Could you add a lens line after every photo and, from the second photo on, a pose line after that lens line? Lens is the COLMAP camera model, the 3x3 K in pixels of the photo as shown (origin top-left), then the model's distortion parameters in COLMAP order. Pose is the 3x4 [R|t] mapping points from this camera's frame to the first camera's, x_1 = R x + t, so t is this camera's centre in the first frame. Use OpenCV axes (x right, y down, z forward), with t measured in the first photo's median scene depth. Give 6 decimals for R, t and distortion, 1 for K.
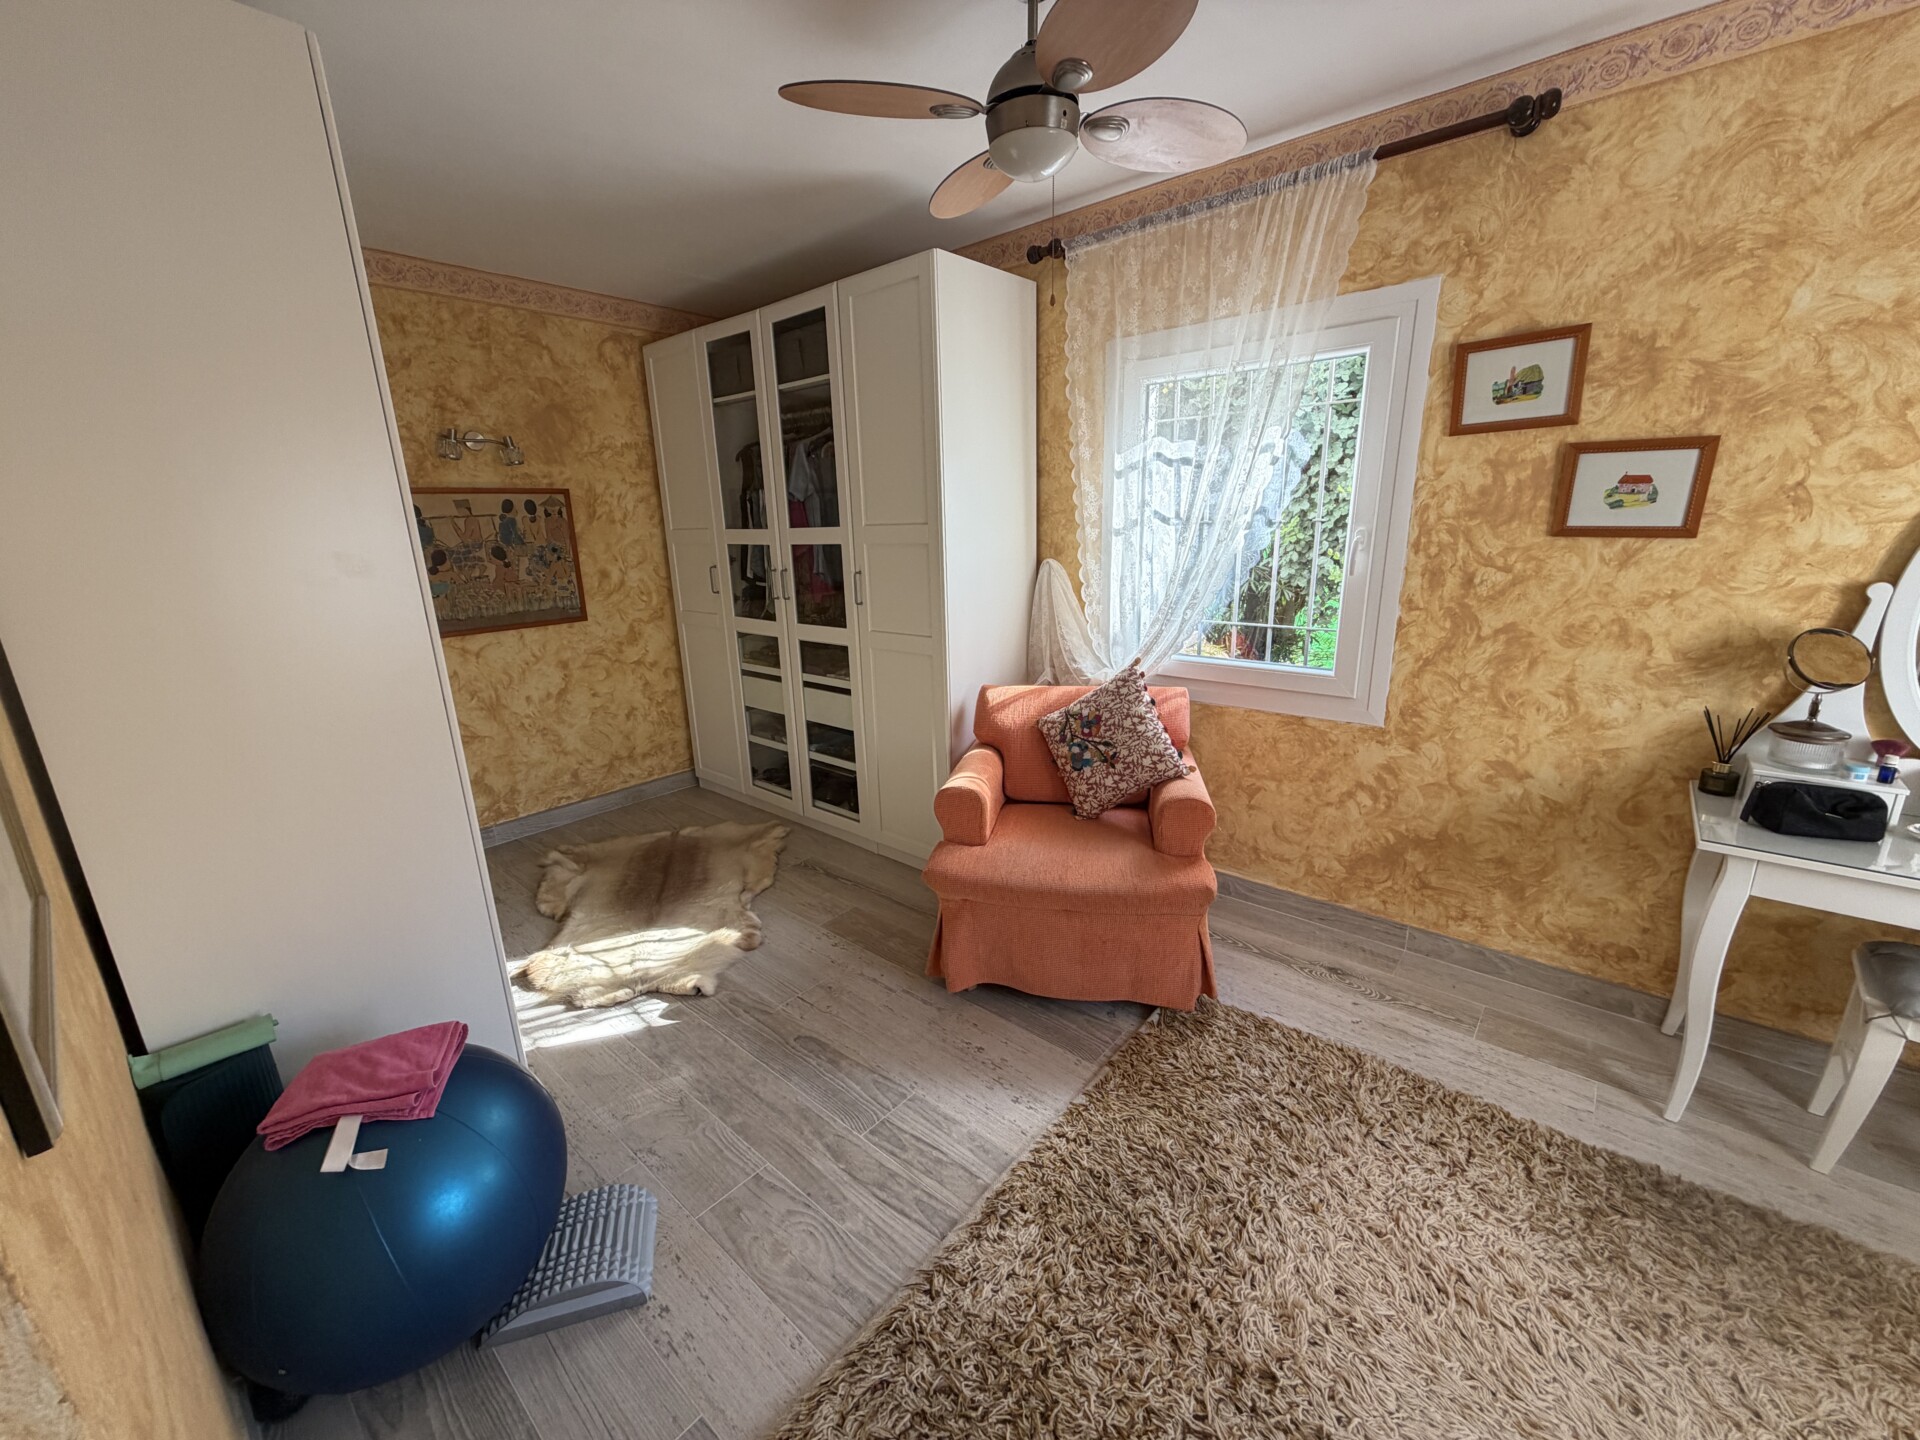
lens RADIAL K [[765.4, 0, 942.8], [0, 765.4, 721.2], [0, 0, 1]] dist [-0.000986, 0.000031]
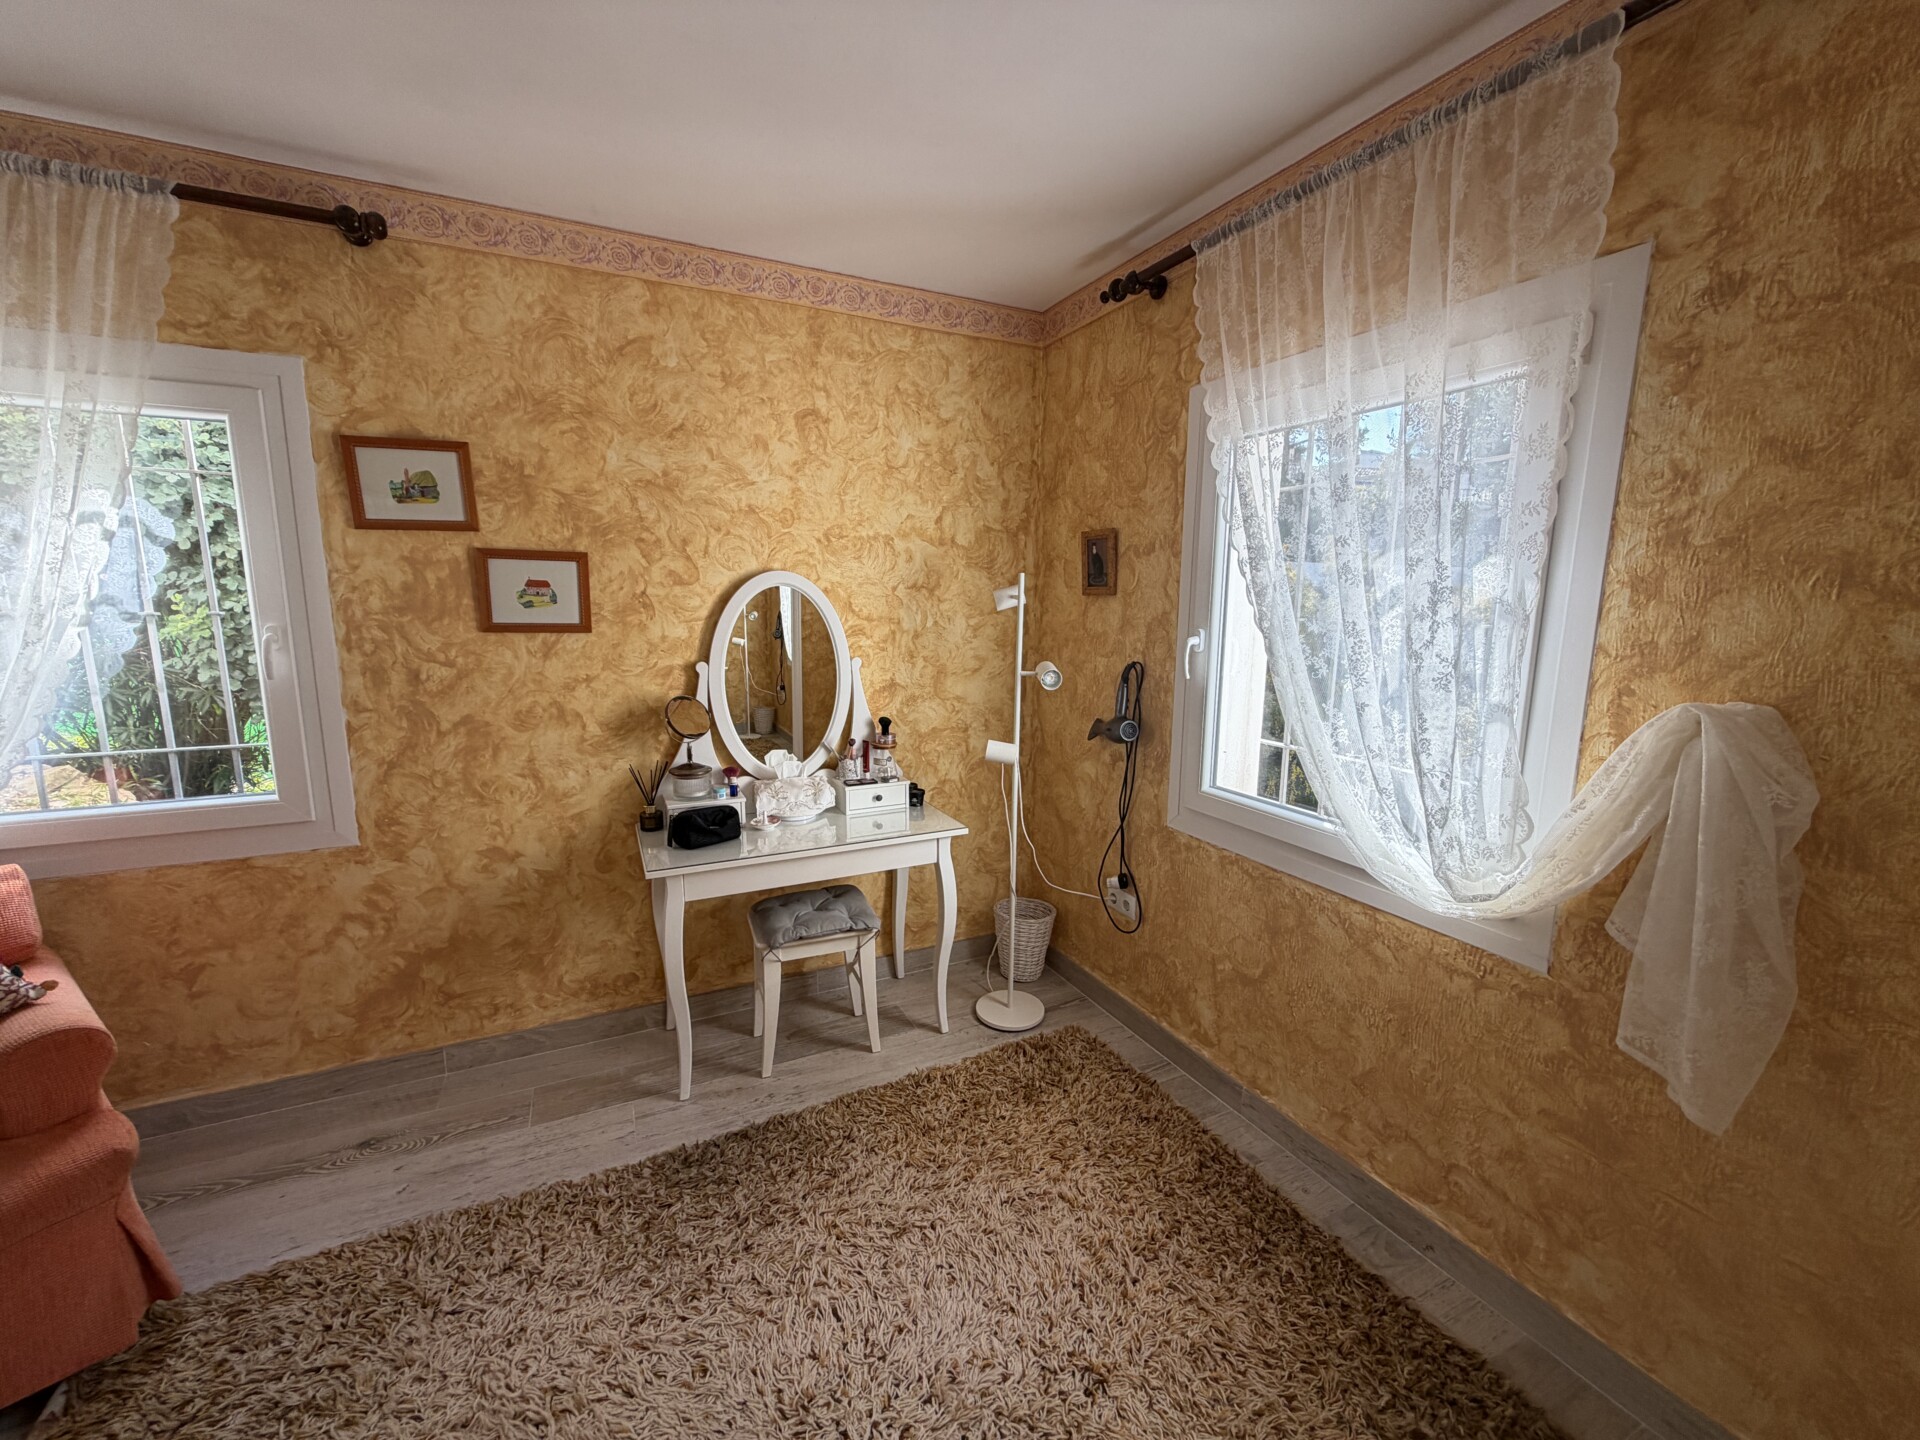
lens RADIAL K [[765.4, 0, 960.8], [0, 765.4, 718.6], [0, 0, 1]] dist [-0.000986, 0.000031]
pose [[0.389705, -0.115587, 0.913657, 0.069813], [0.219163, 0.975230, 0.029896, -0.010378], [-0.894482, 0.188589, 0.405385, -0.004867]]
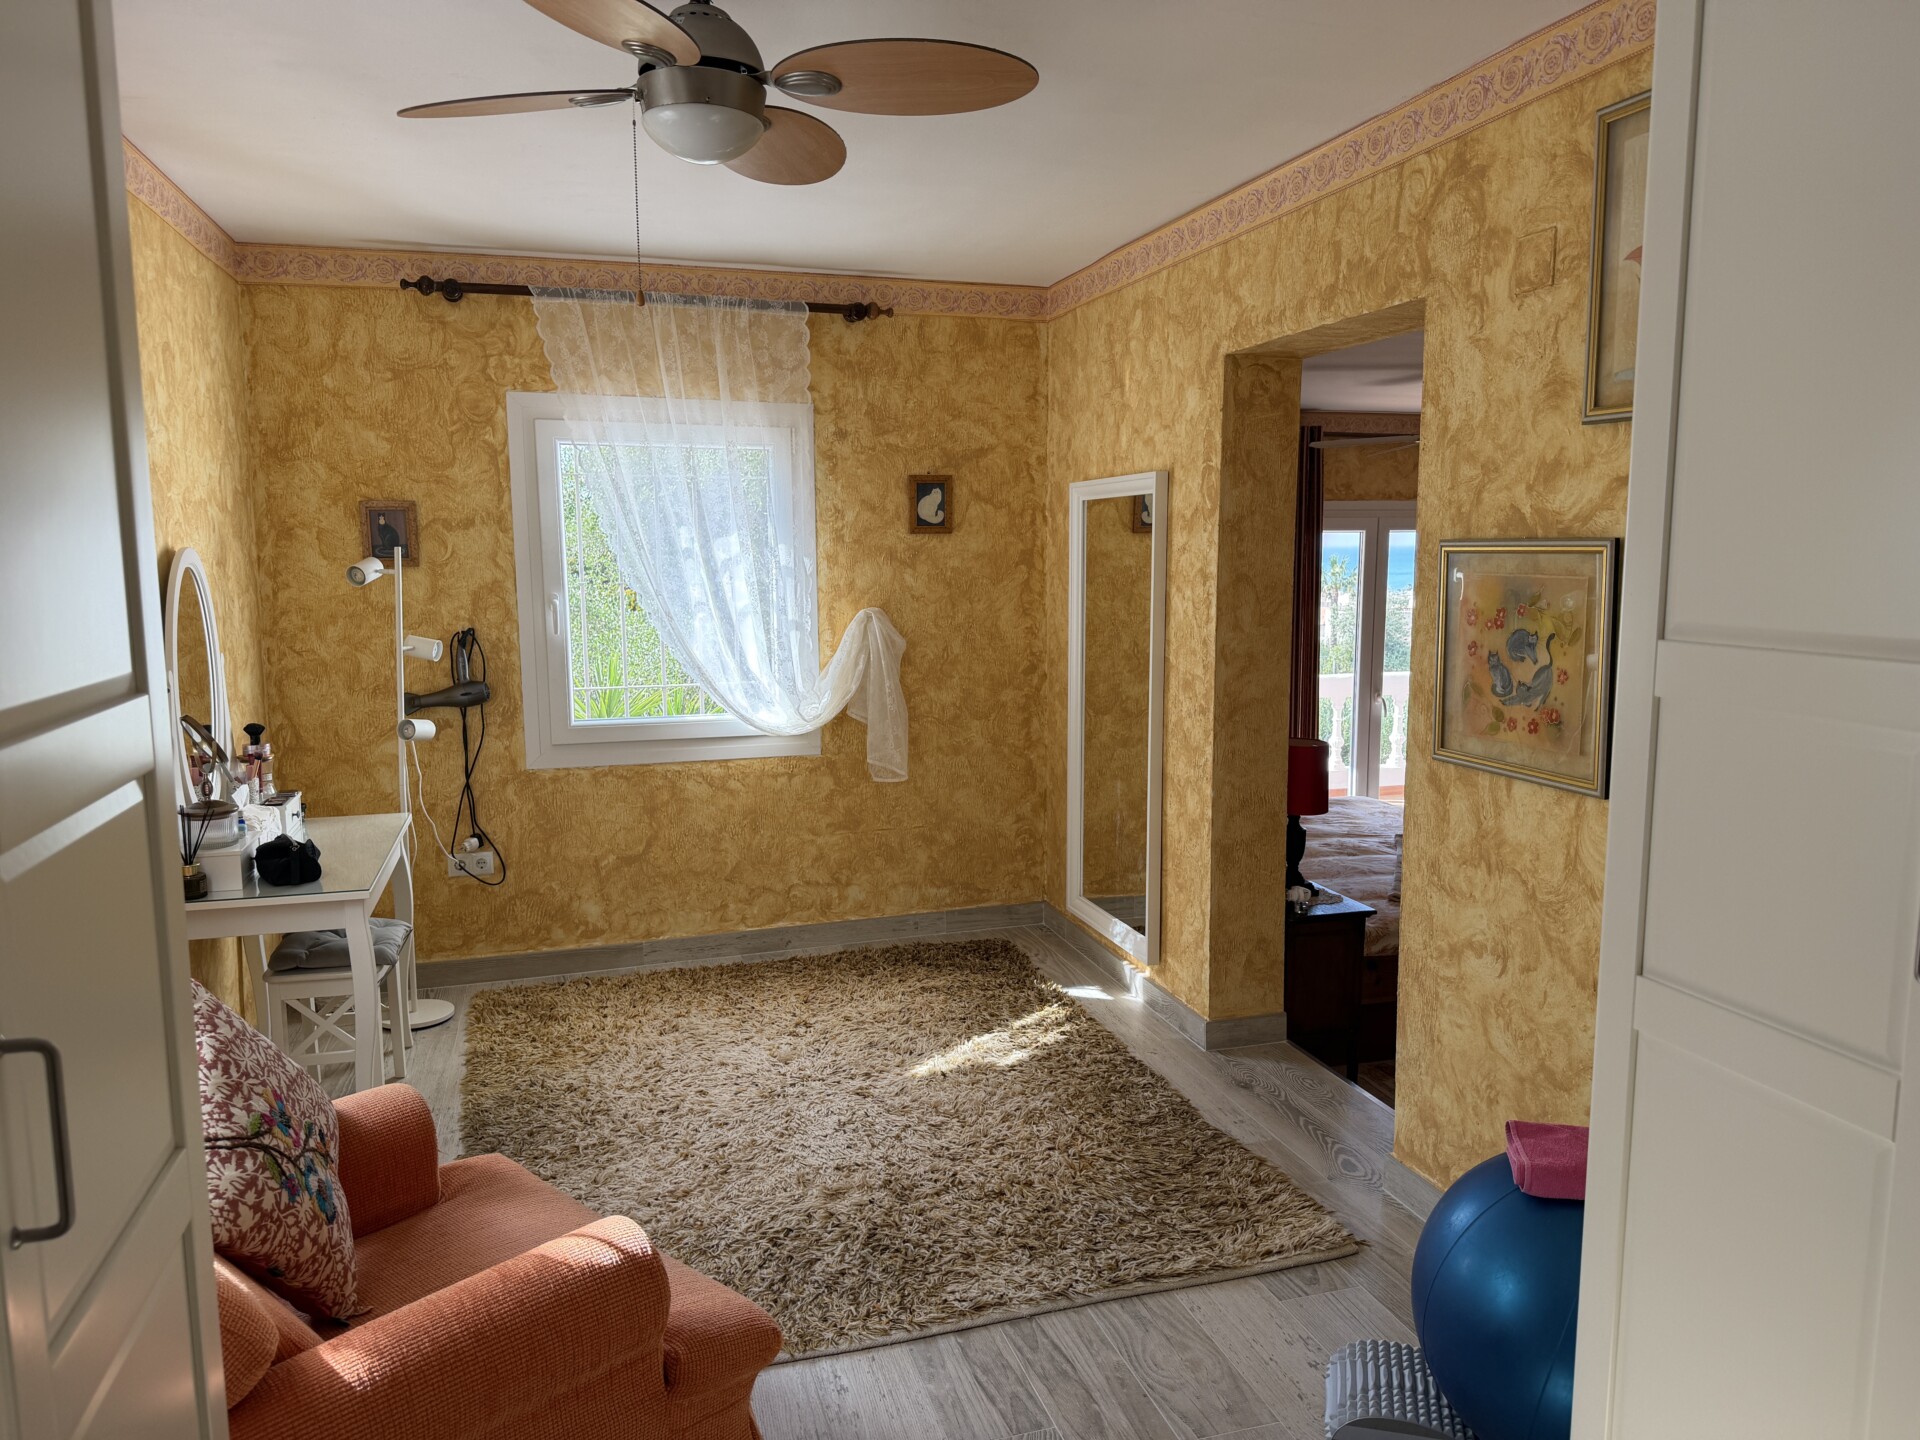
lens RADIAL K [[1338.7, 0, 958.3], [0, 1338.7, 728.5], [0, 0, 1]] dist [0.041589, -0.068452]
pose [[-0.854187, -0.036028, 0.518716, -0.603513], [0.160389, 0.930695, 0.328760, -0.462608], [-0.494610, 0.364019, -0.789209, 1.684908]]
